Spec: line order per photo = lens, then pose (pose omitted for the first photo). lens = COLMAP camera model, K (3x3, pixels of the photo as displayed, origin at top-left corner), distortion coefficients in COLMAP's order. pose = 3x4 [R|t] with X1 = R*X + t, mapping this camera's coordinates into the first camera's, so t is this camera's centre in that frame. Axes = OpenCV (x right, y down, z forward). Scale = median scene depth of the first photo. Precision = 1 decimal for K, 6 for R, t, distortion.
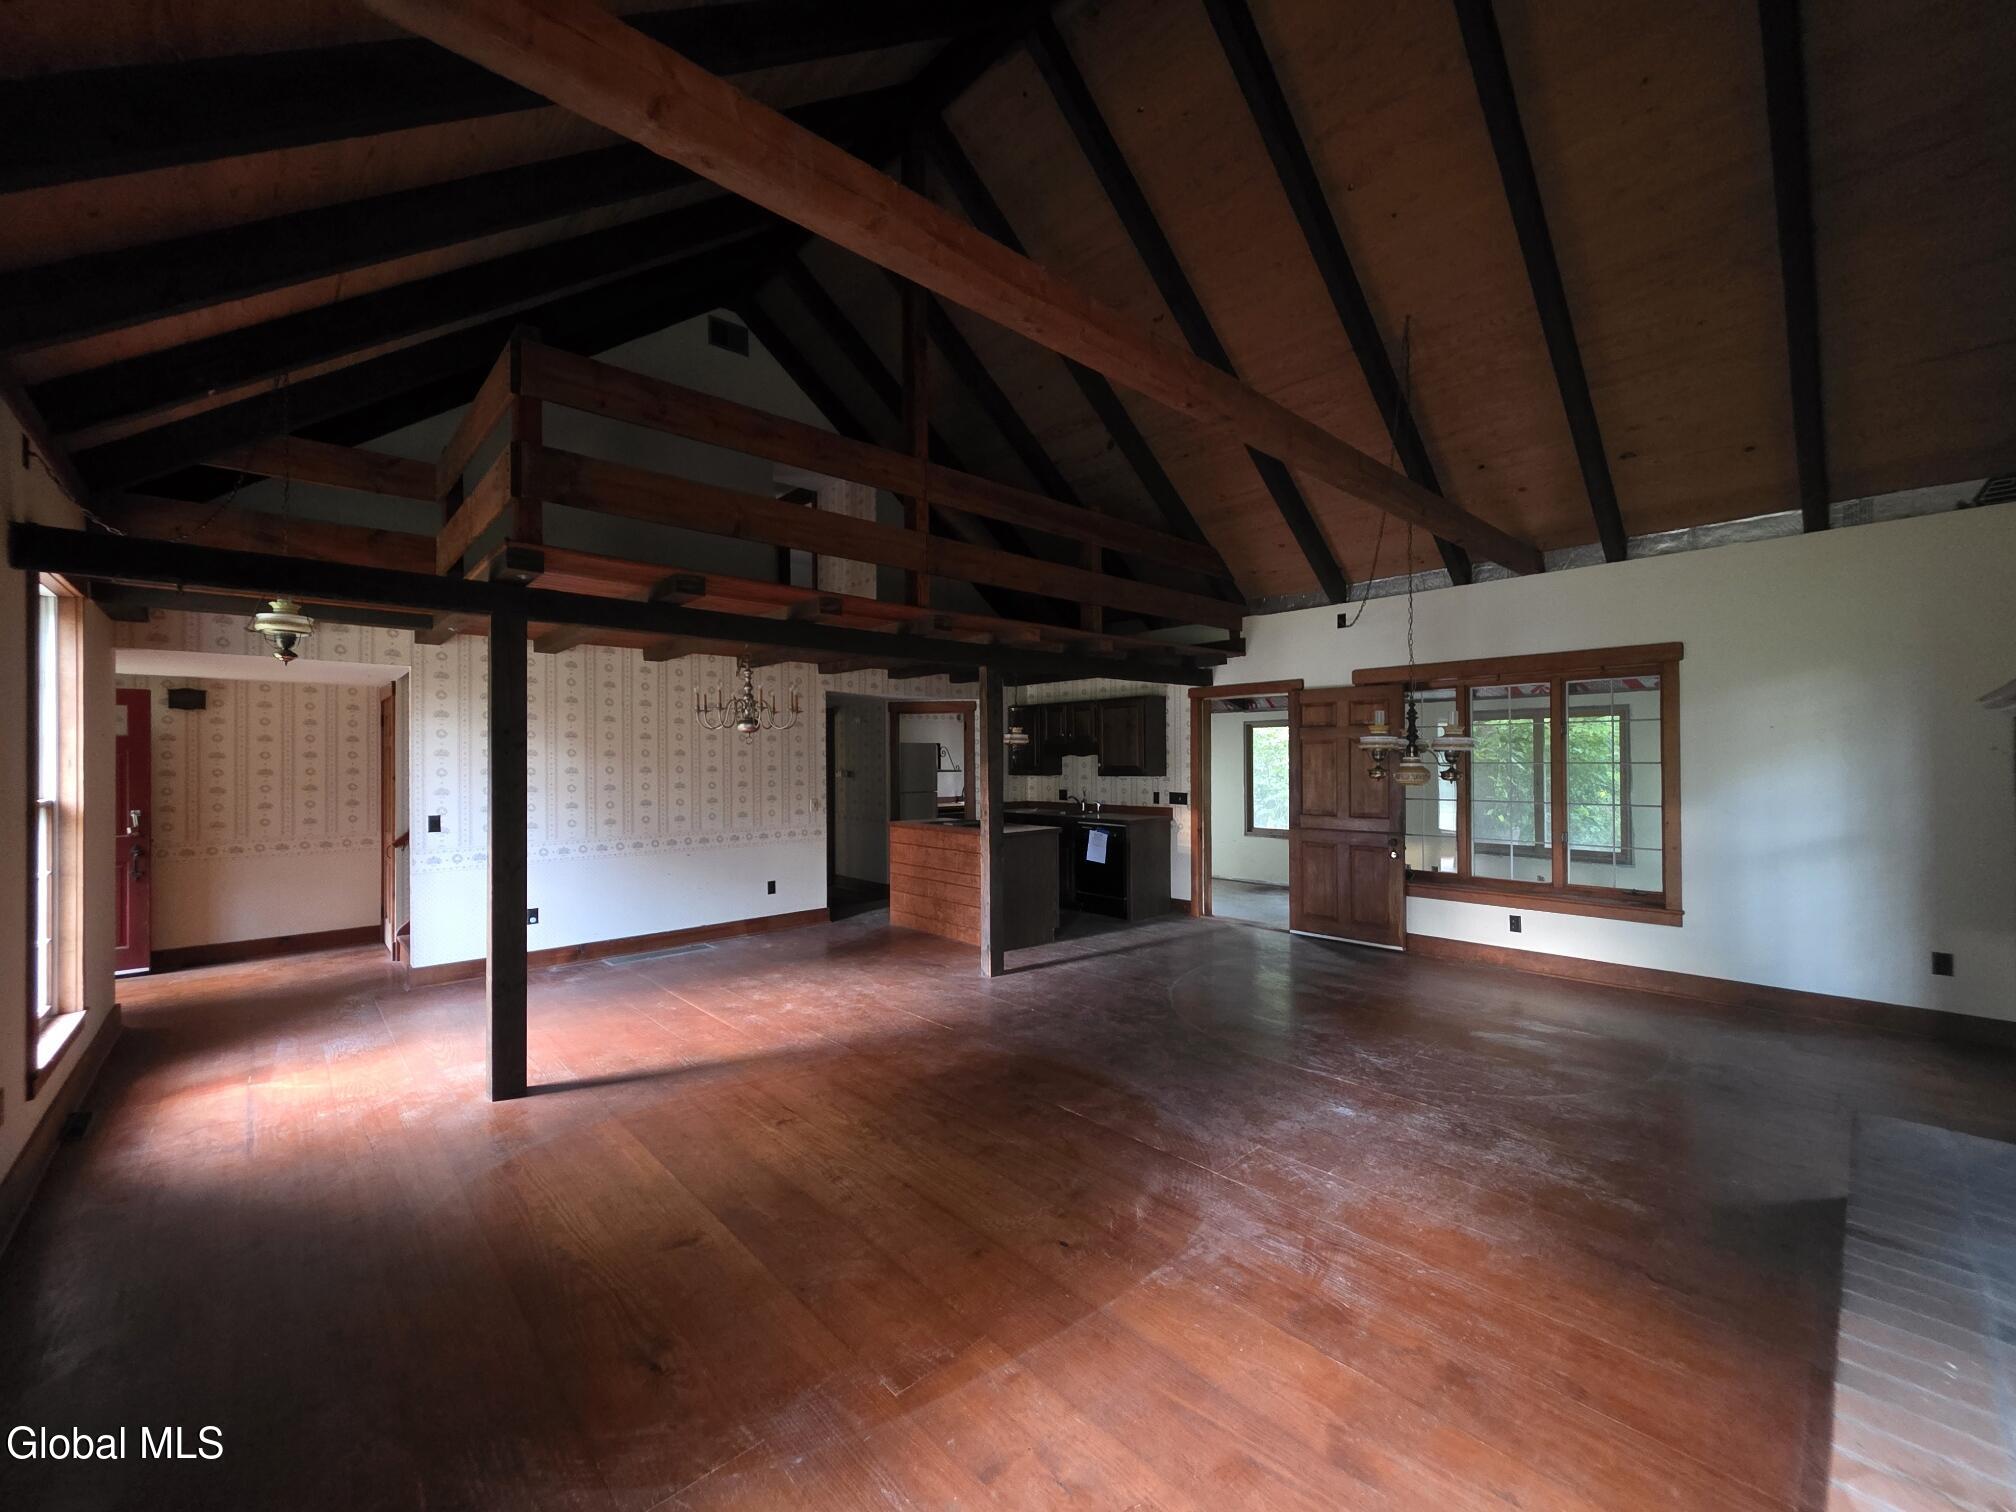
lens RADIAL K [[806.7, 0, 1003.7], [0, 806.7, 750.1], [0, 0, 1]] dist [0.000524, -0.000058]
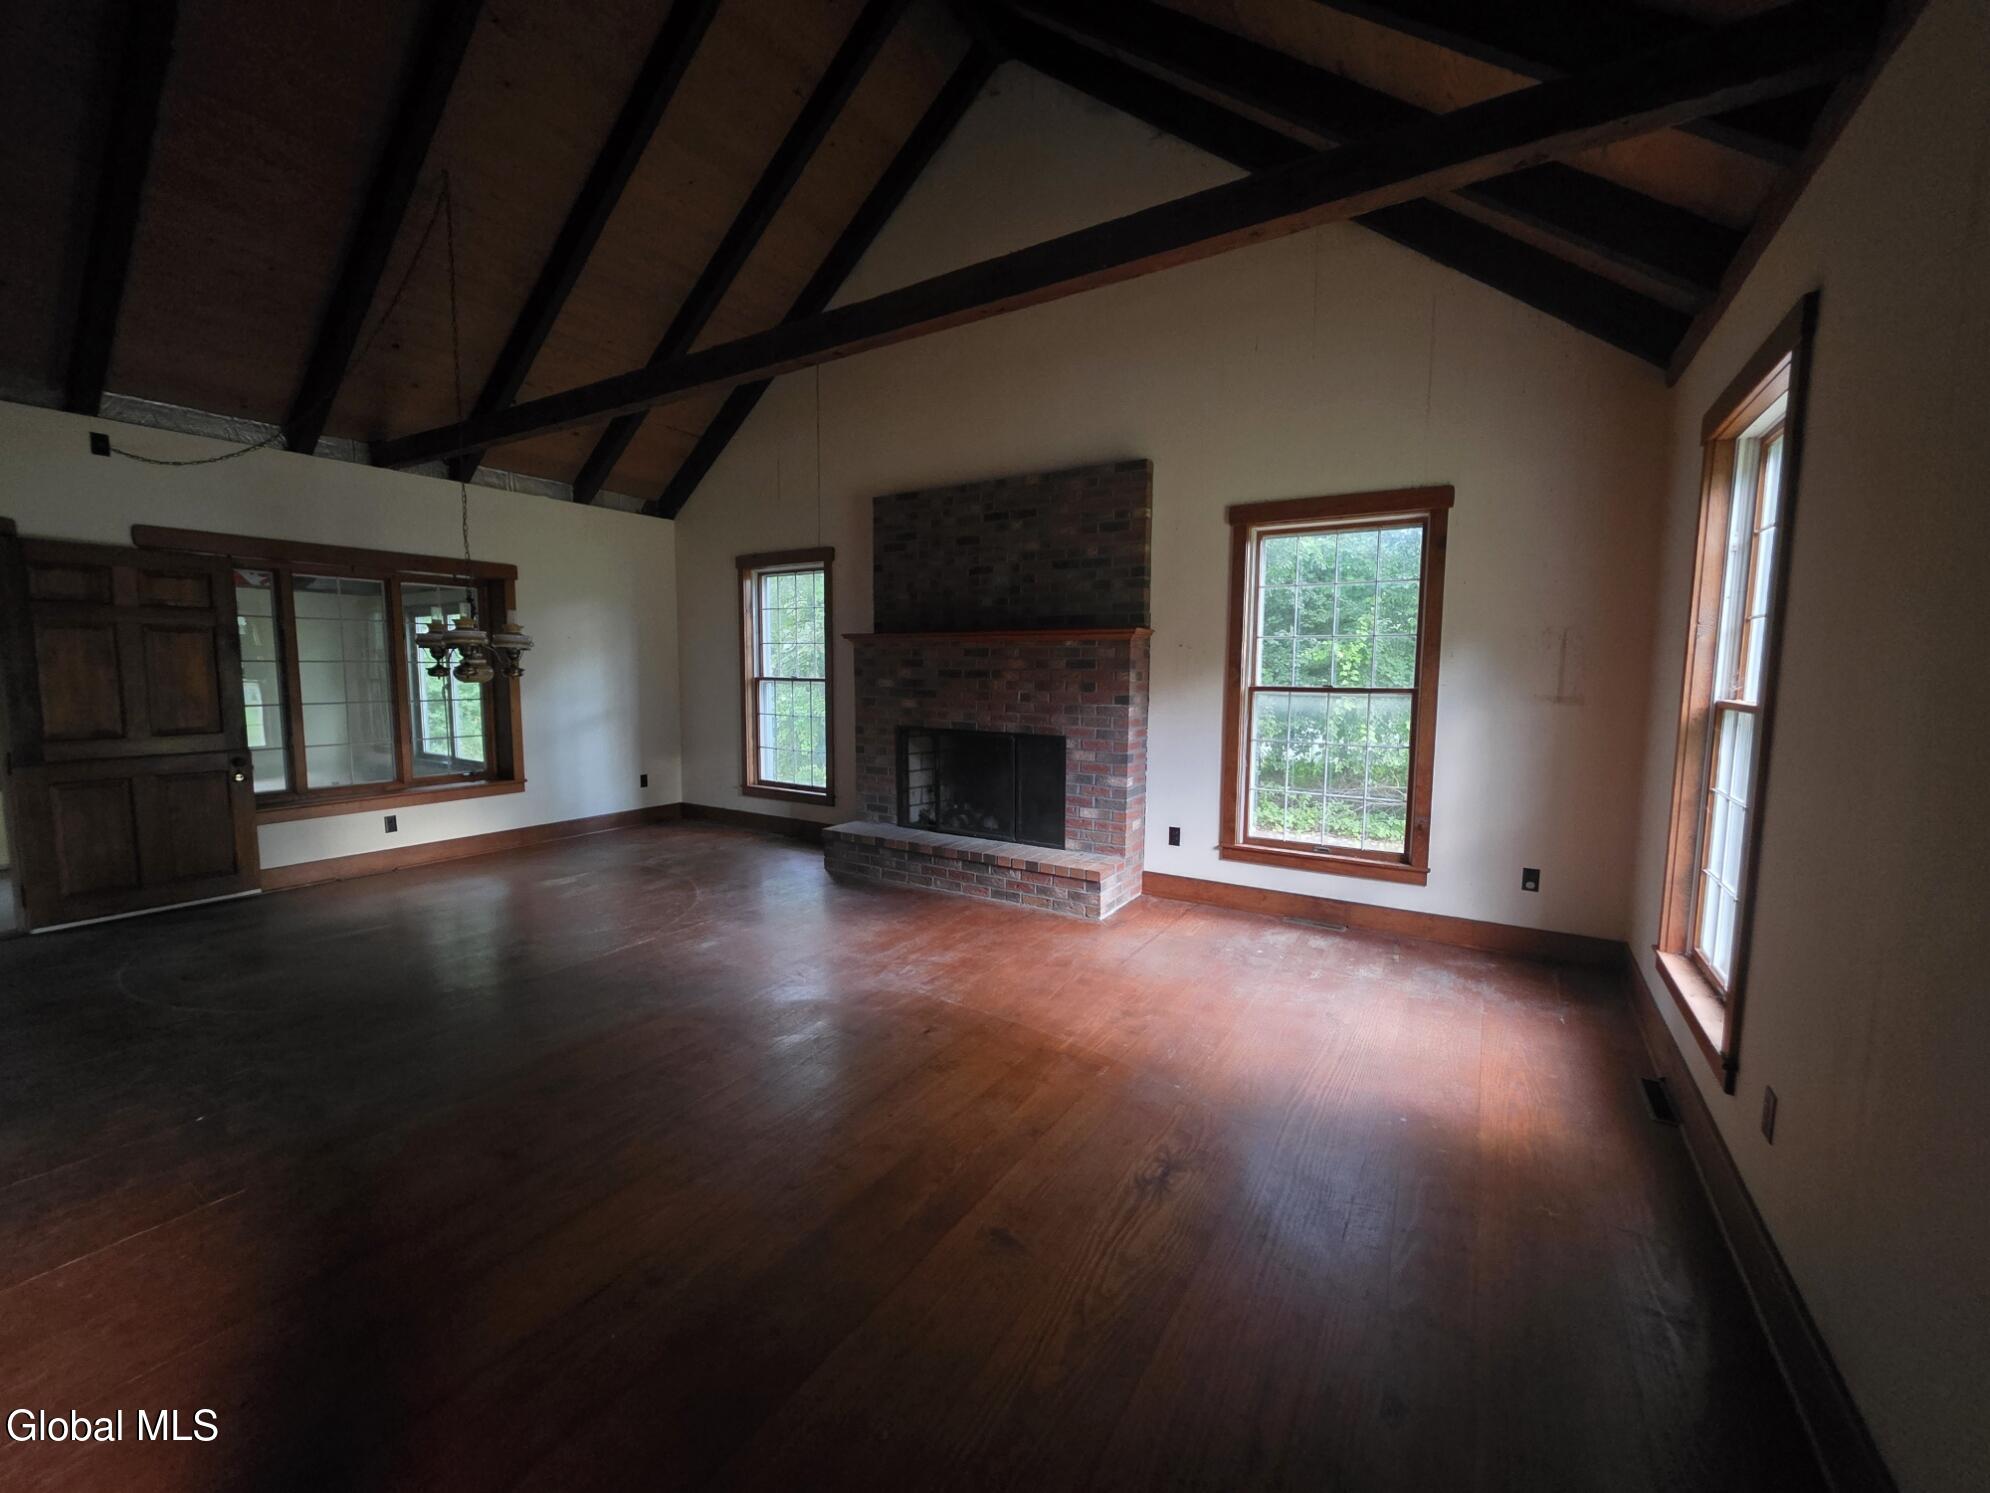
lens RADIAL K [[796.3, 0, 996.2], [0, 796.3, 743.1], [0, 0, 1]] dist [0.000524, -0.000058]
pose [[-0.267564, -0.086525, 0.959647, -0.559885], [-0.016654, 0.996226, 0.085180, 0.022106], [-0.963396, 0.006809, -0.267995, 0.609417]]
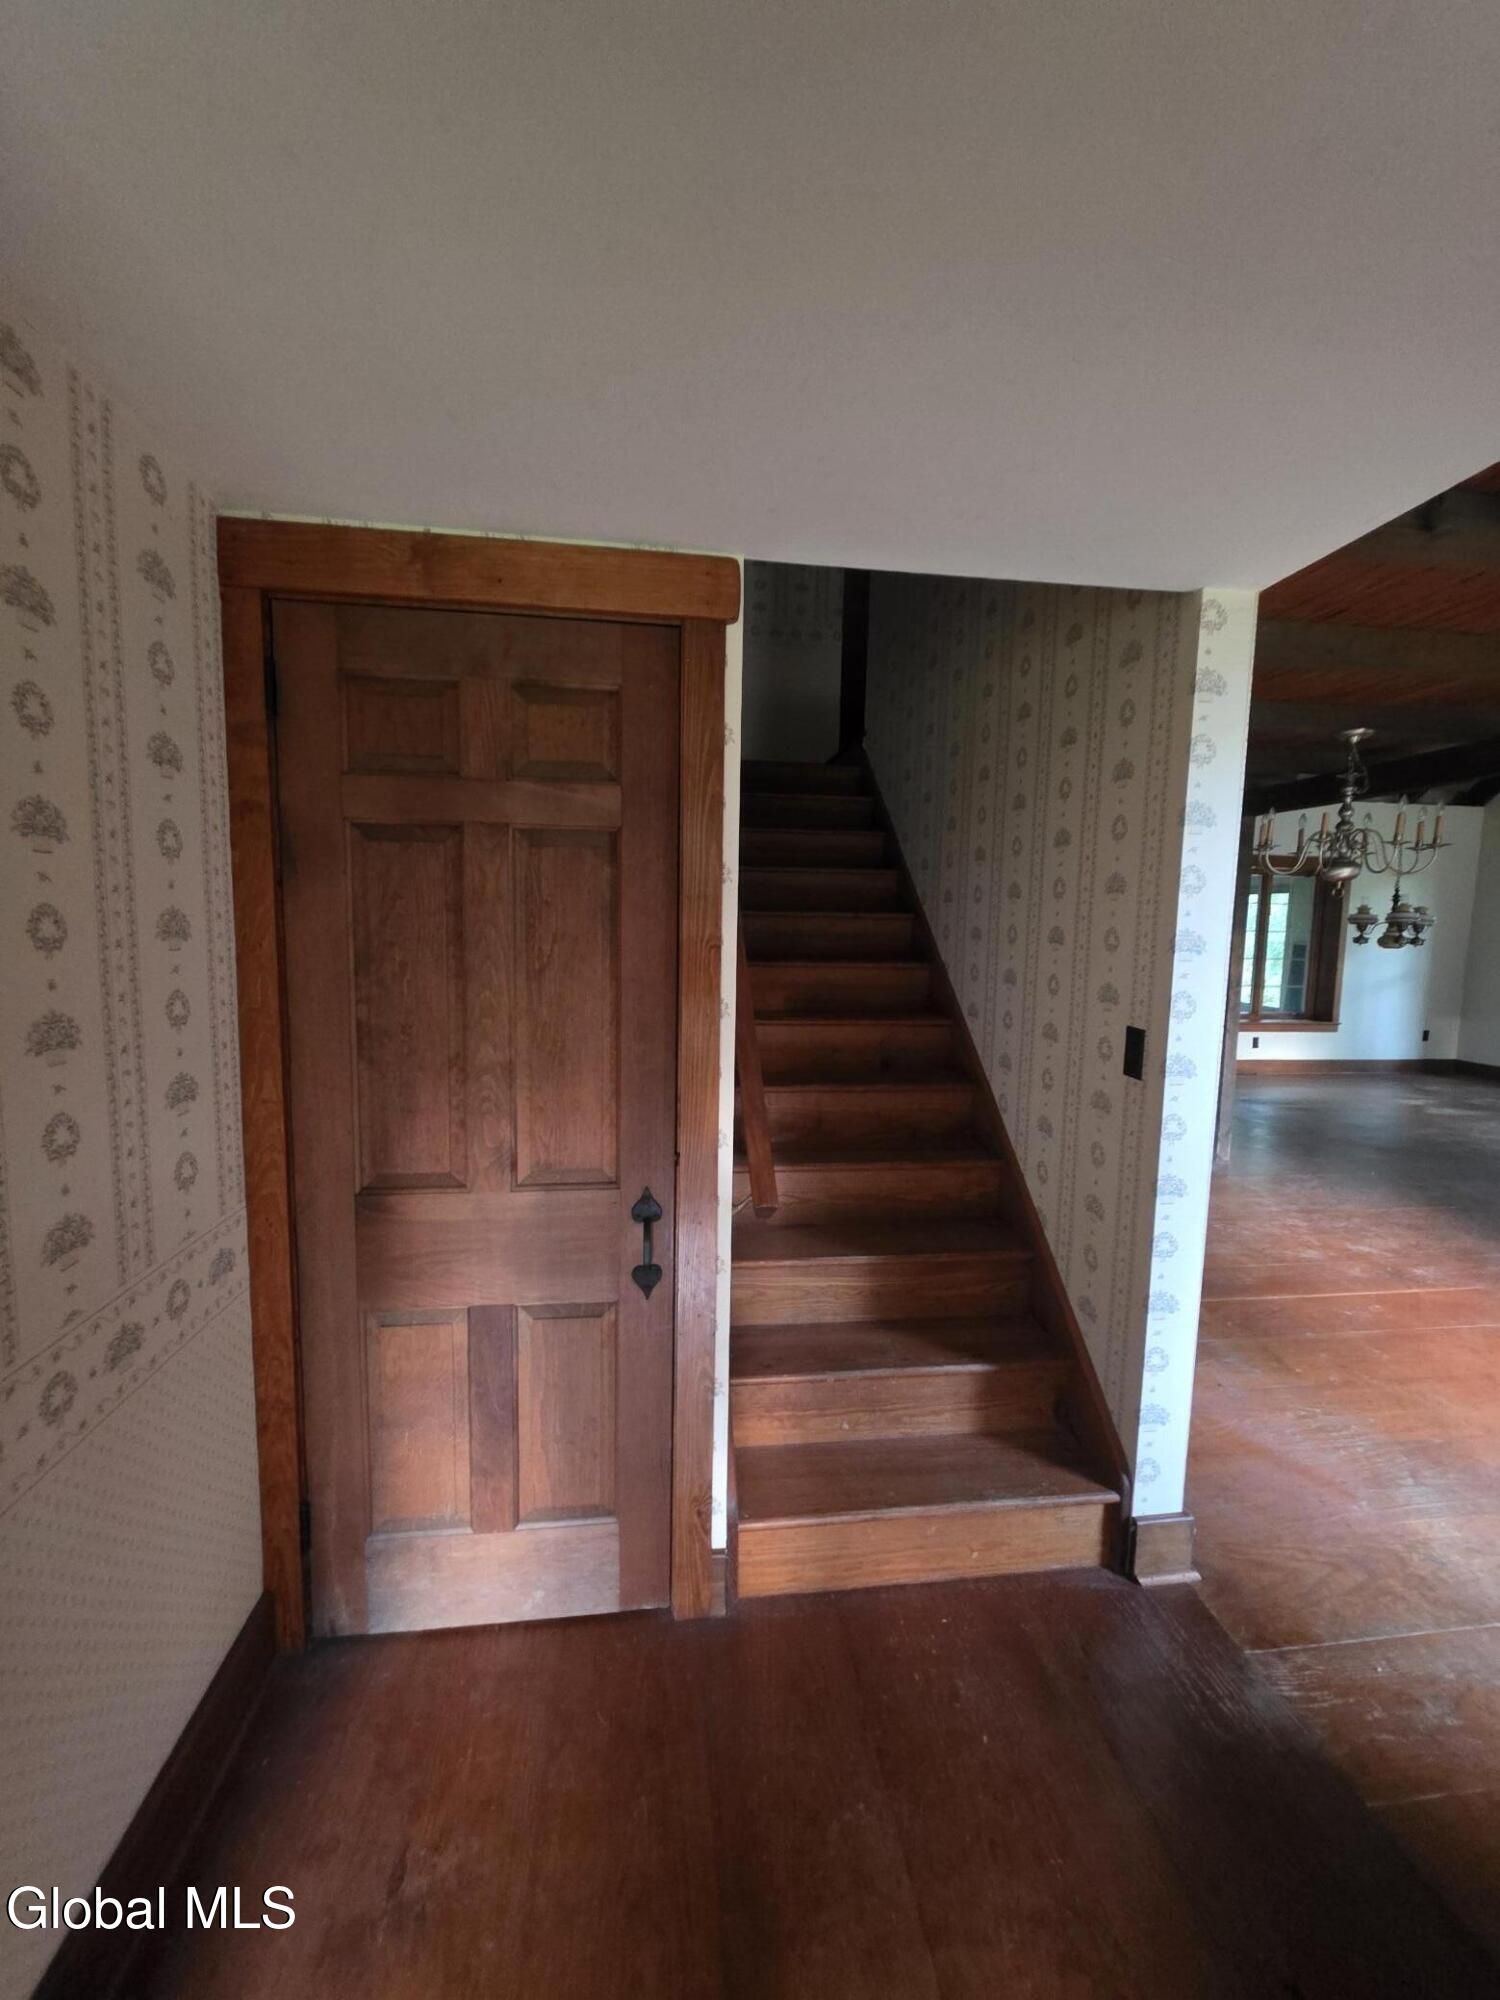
lens RADIAL K [[800.3, 0, 754.9], [0, 800.3, 994.6], [0, 0, 1]] dist [0.000524, -0.000058]
pose [[0.570254, -0.058545, 0.819379, -1.177402], [-0.035451, 0.994774, 0.095749, 0.027254], [-0.820703, -0.083649, 0.565199, 1.045792]]
